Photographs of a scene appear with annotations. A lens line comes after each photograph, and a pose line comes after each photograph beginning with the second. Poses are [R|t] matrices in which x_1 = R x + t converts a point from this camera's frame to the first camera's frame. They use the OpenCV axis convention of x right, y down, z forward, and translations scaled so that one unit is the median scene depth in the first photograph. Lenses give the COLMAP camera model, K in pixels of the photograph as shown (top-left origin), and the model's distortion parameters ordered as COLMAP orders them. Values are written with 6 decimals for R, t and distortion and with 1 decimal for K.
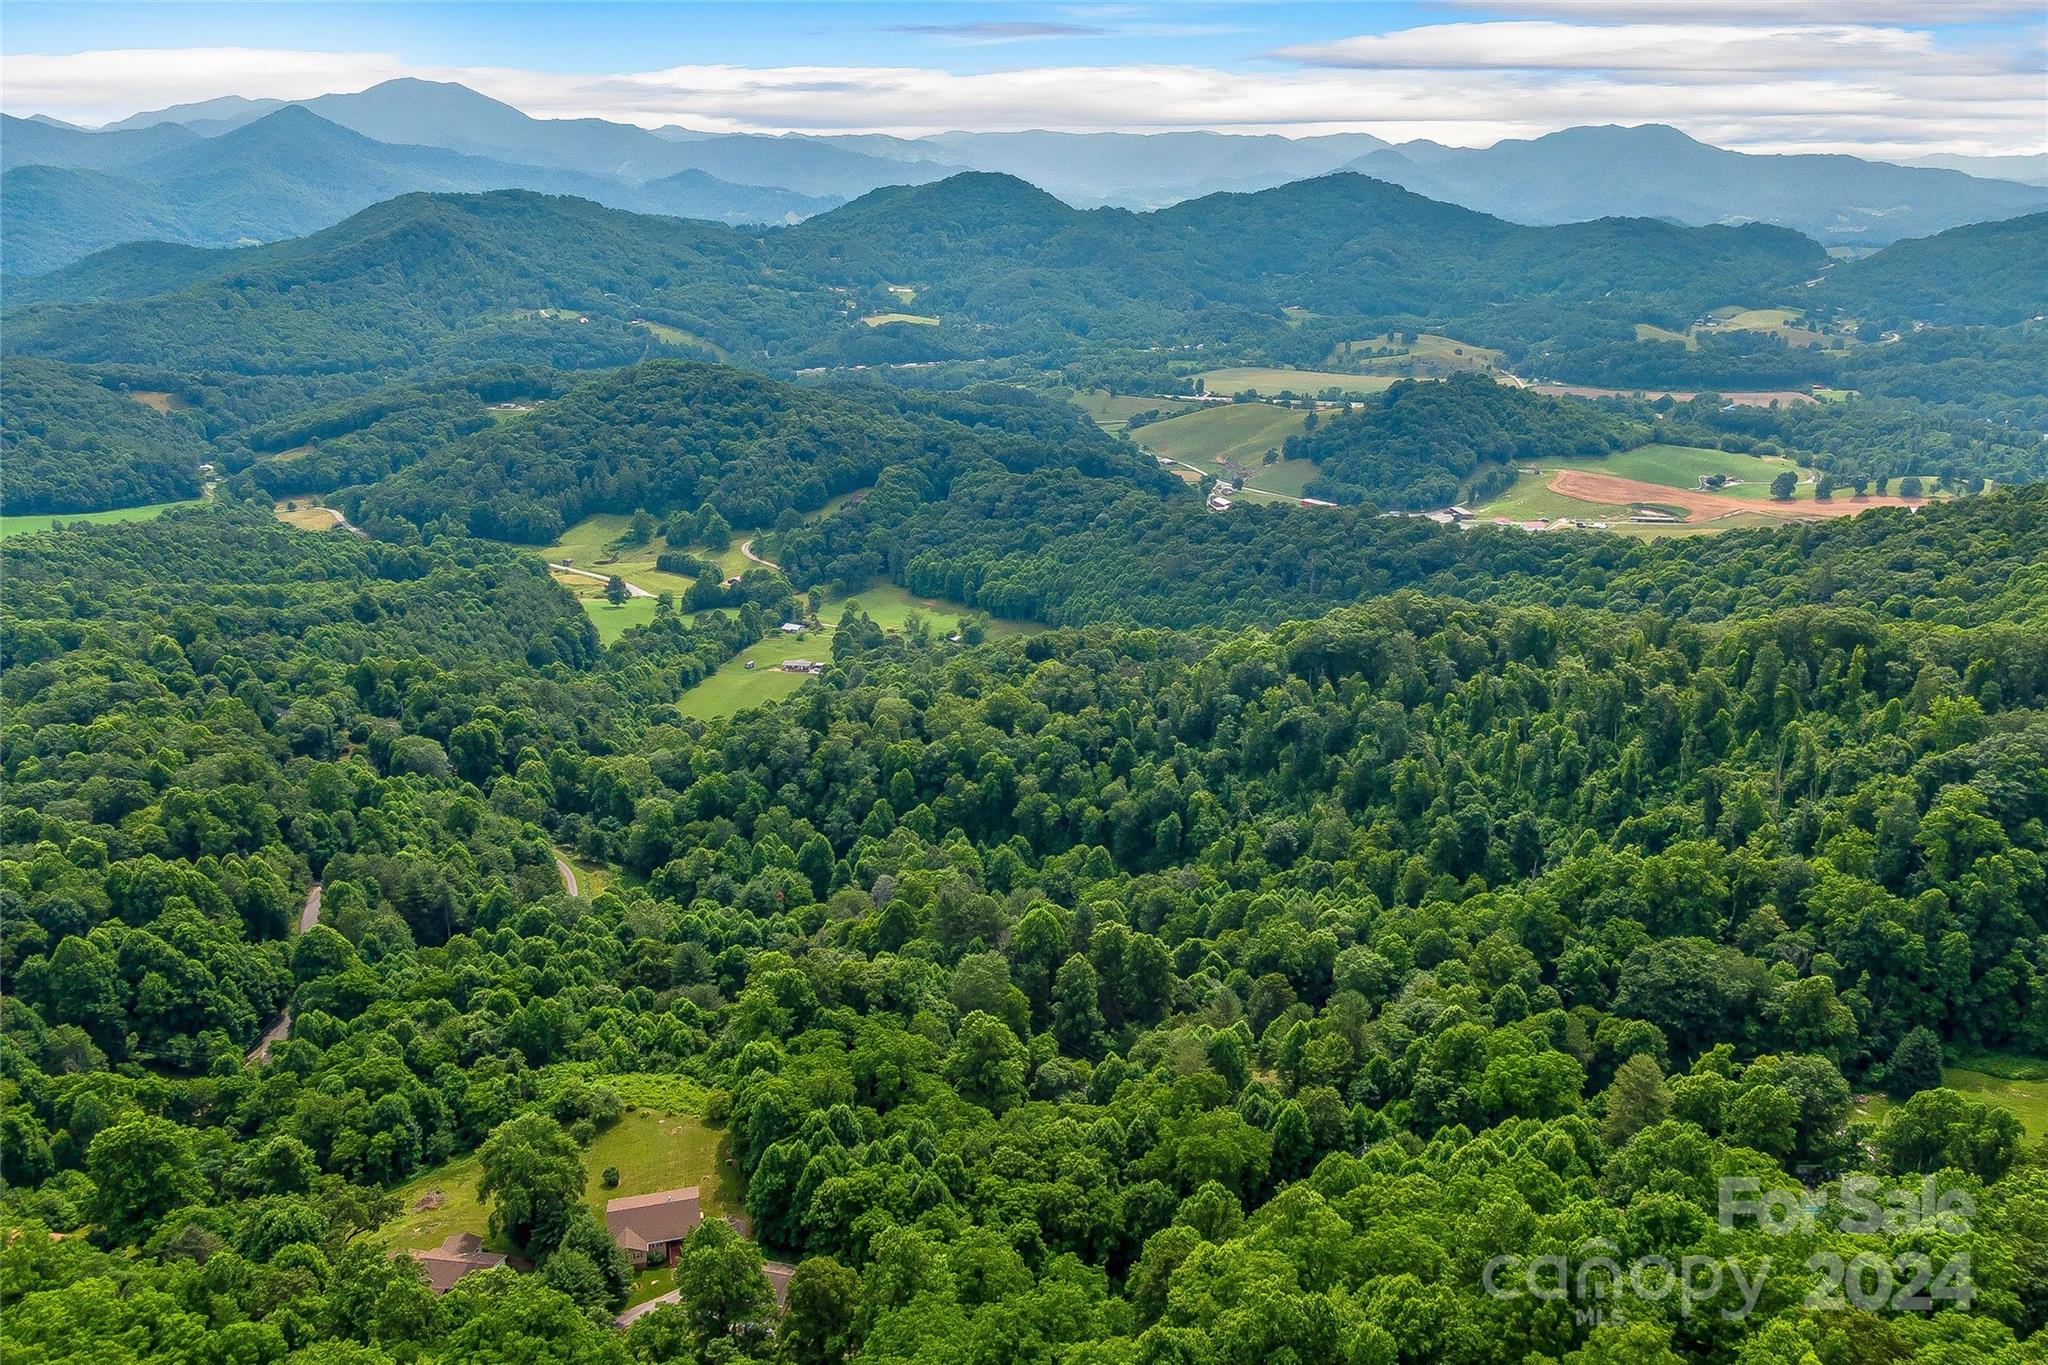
lens RADIAL K [[1455.2, 0, 1036.0], [0, 1455.2, 681.7], [0, 0, 1]] dist [0.054964, -0.097893]
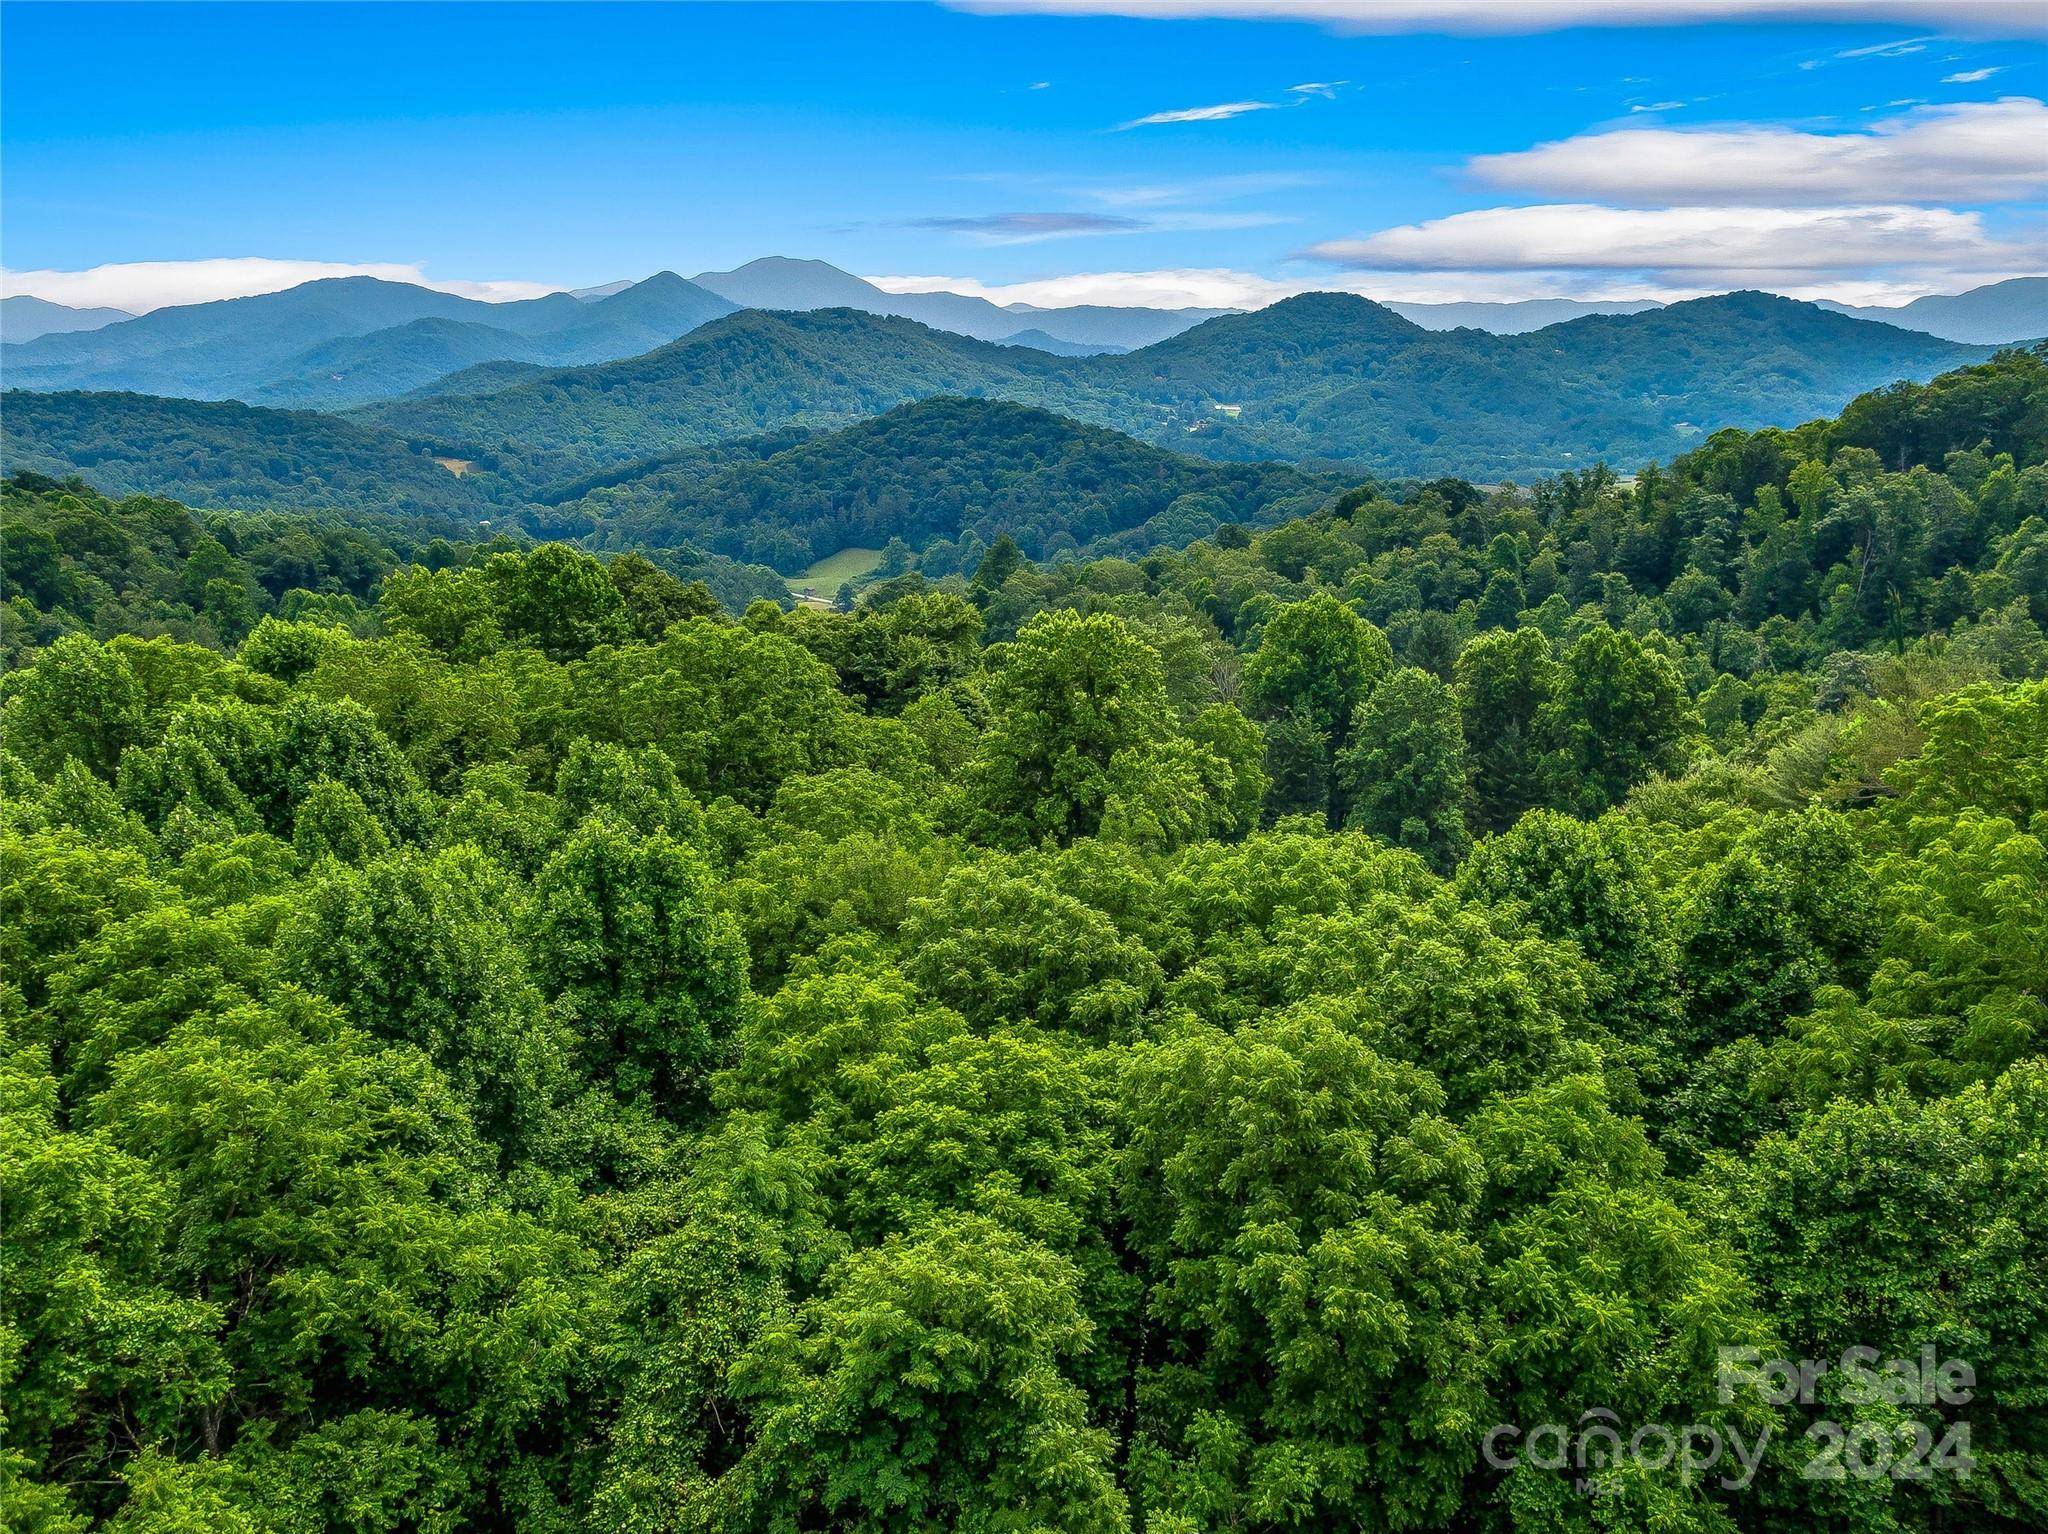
lens RADIAL K [[1477.0, 0, 1028.9], [0, 1477.0, 768.3], [0, 0, 1]] dist [0.056300, -0.112960]
pose [[0.974404, 0.047223, -0.219786, 0.011739], [-0.062329, 0.996109, -0.062307, 0.163950], [0.215989, 0.074411, 0.973556, 0.425451]]
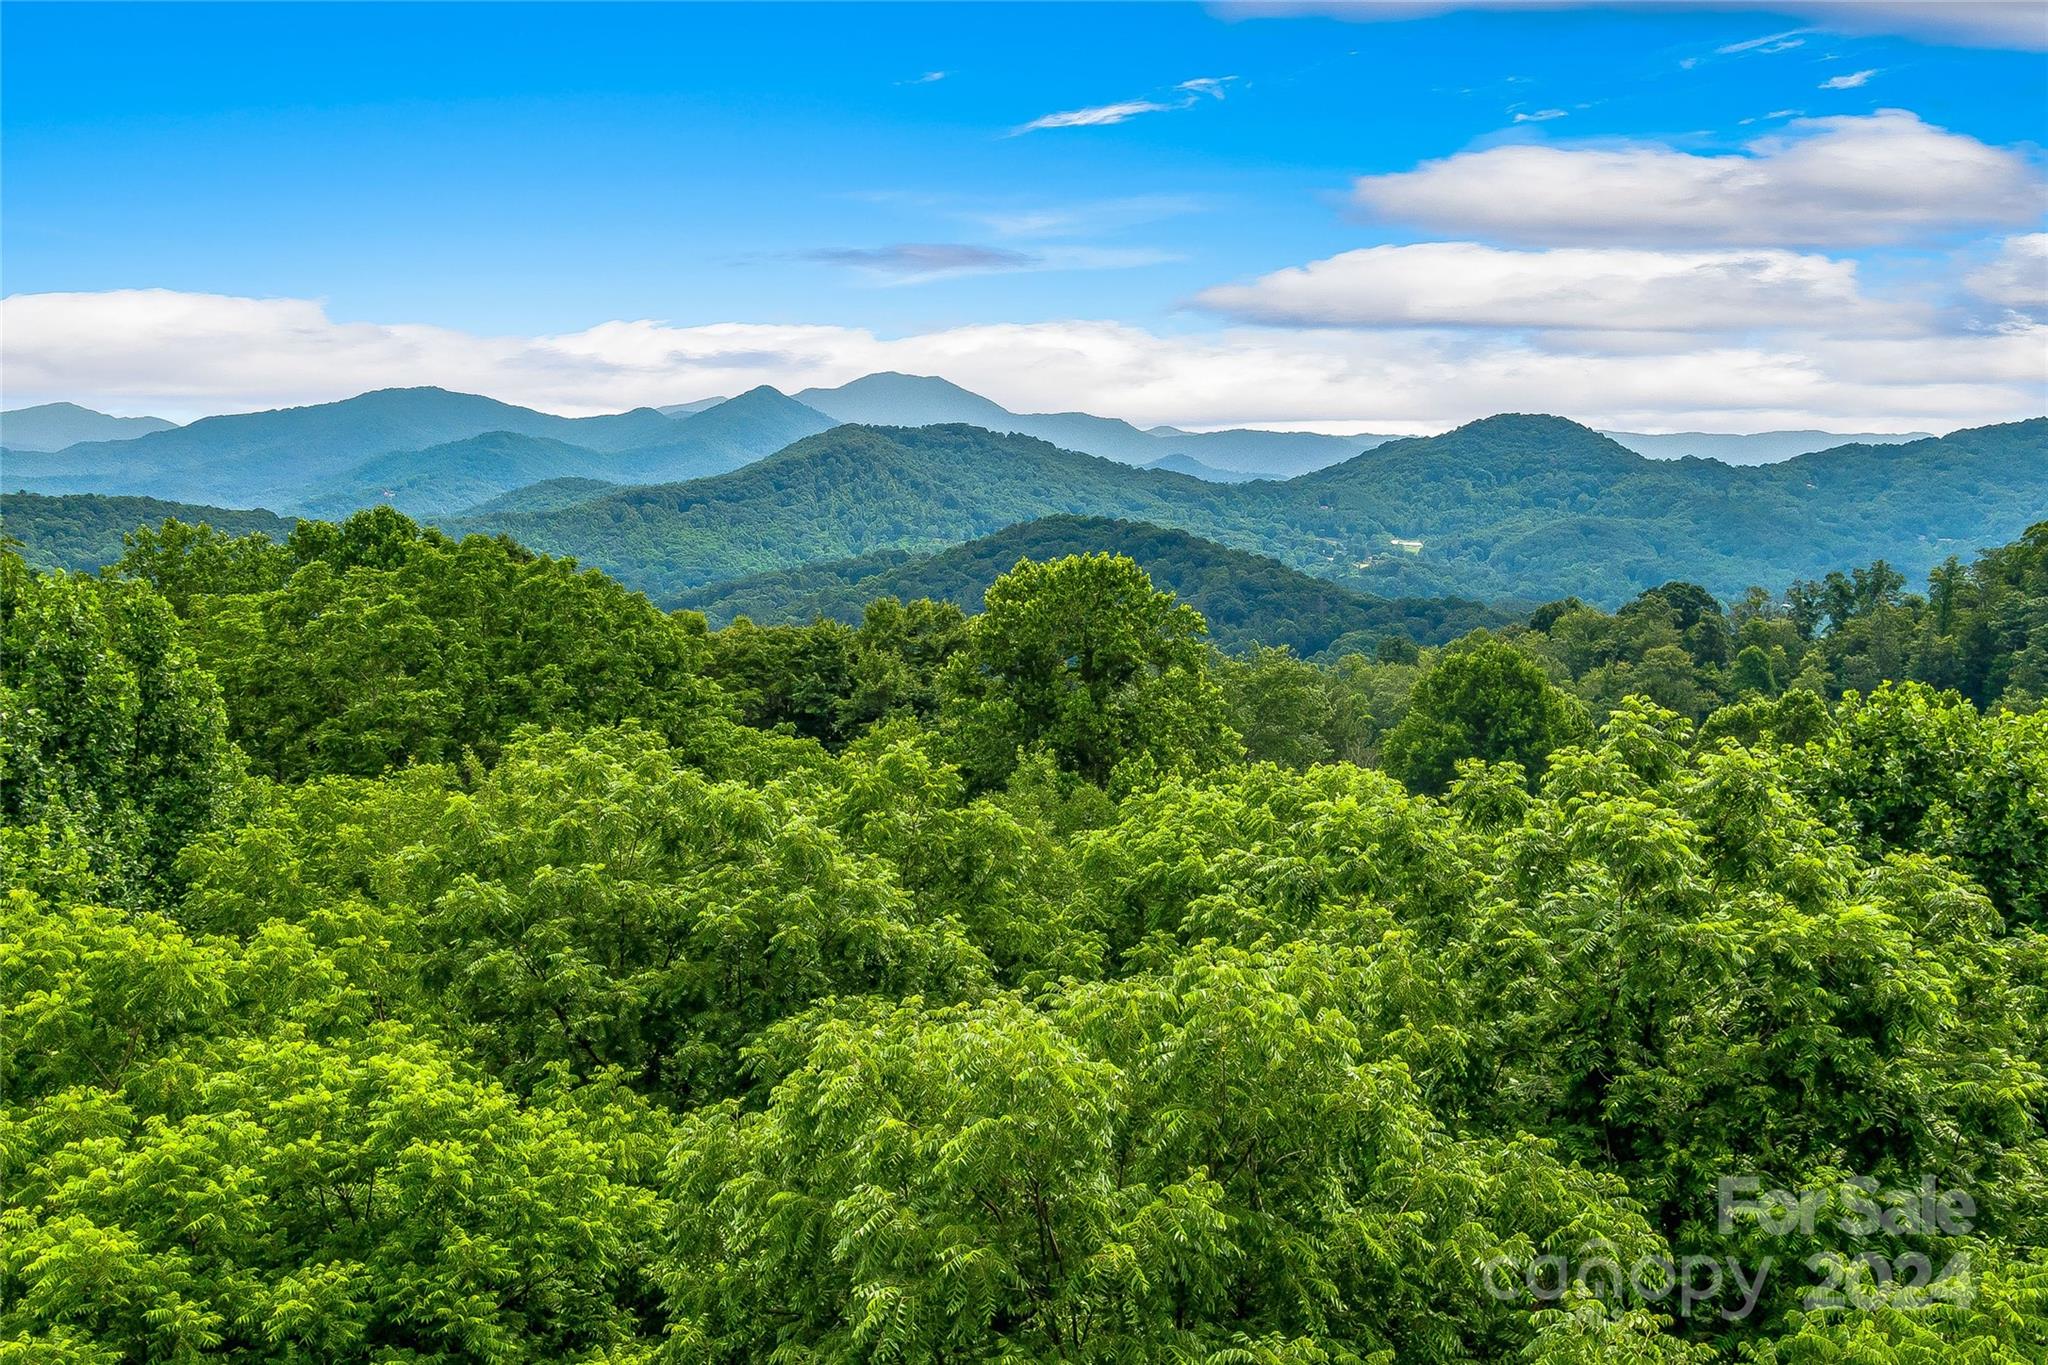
lens RADIAL K [[1765.6, 0, 1025.8], [0, 1765.6, 679.9], [0, 0, 1]] dist [0.023992, 0.008282]
pose [[0.952290, 0.034212, -0.303270, 0.015074], [-0.103585, 0.970943, -0.215731, 0.172594], [0.287077, 0.236853, 0.928163, 0.473930]]
